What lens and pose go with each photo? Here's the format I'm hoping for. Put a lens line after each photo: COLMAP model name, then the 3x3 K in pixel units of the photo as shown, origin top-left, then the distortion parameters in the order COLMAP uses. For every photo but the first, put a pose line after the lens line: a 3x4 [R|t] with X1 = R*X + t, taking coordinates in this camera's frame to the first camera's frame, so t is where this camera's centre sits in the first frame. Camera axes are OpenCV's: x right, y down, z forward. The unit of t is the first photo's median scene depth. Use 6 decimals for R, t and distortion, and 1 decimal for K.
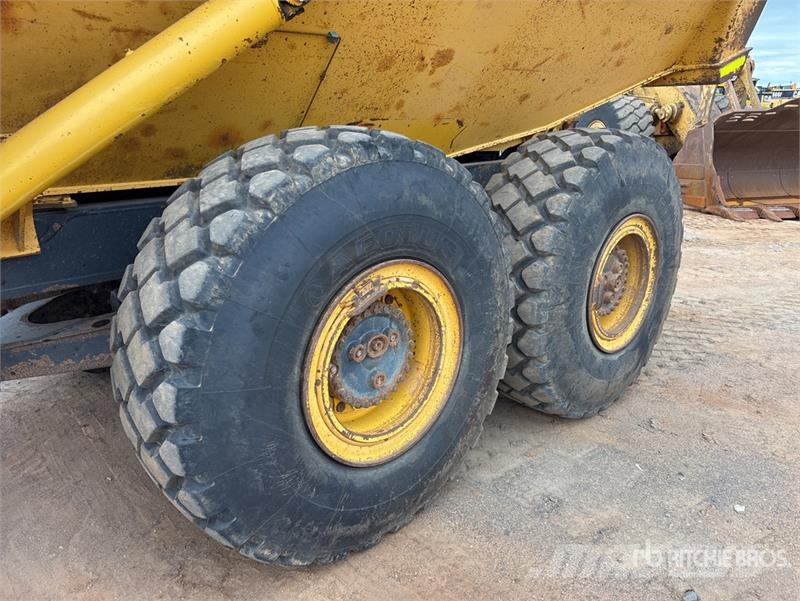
lens RADIAL K [[605.3, 0, 401.7], [0, 605.3, 304.0], [0, 0, 1]] dist [0.048602, -0.055423]
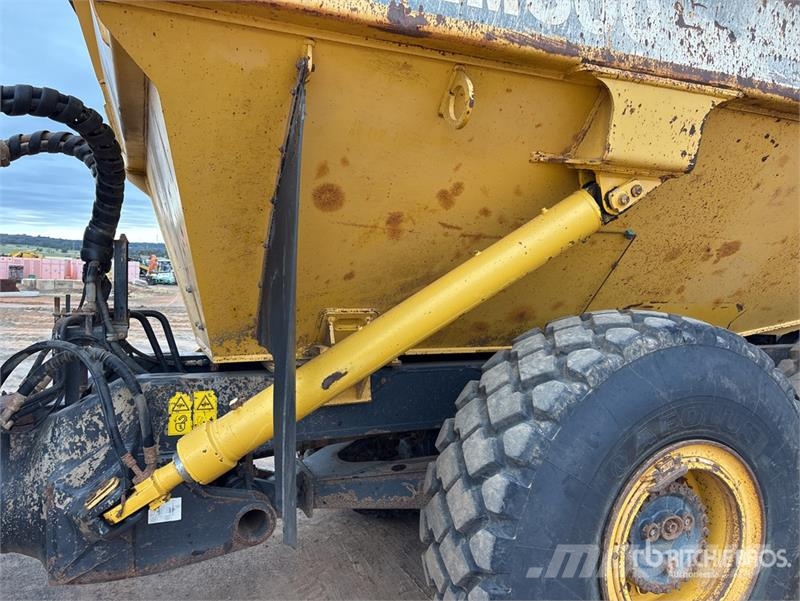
lens RADIAL K [[605.3, 0, 403.7], [0, 605.3, 300.9], [0, 0, 1]] dist [0.048602, -0.055423]
pose [[0.939766, 0.030560, -0.340449, -0.133007], [-0.121759, 0.960592, -0.249875, 0.018834], [0.319397, 0.276276, 0.906453, -0.148700]]
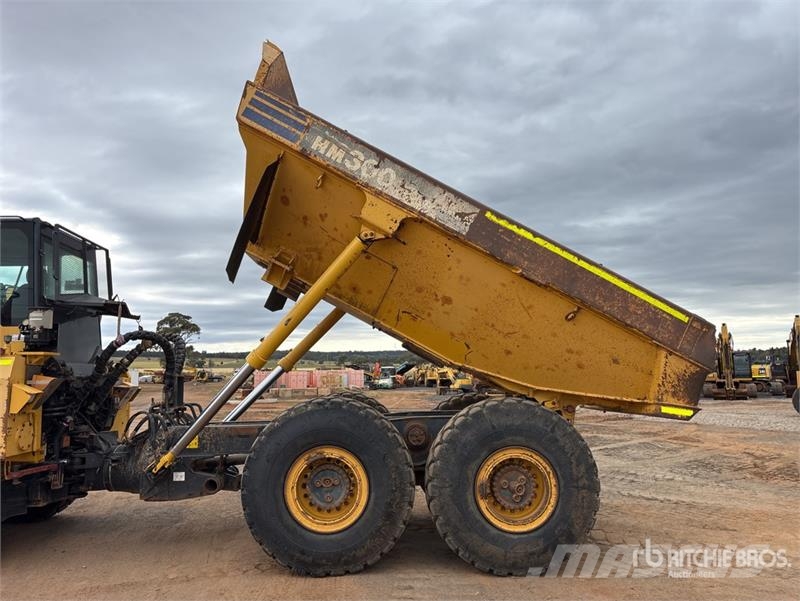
lens RADIAL K [[605.3, 0, 395.2], [0, 605.3, 300.2], [0, 0, 1]] dist [0.048602, -0.055423]
pose [[0.736621, -0.102919, -0.668429, 2.114335], [-0.184436, 0.920321, -0.344954, 0.211062], [0.650672, 0.377382, 0.658945, -0.840444]]
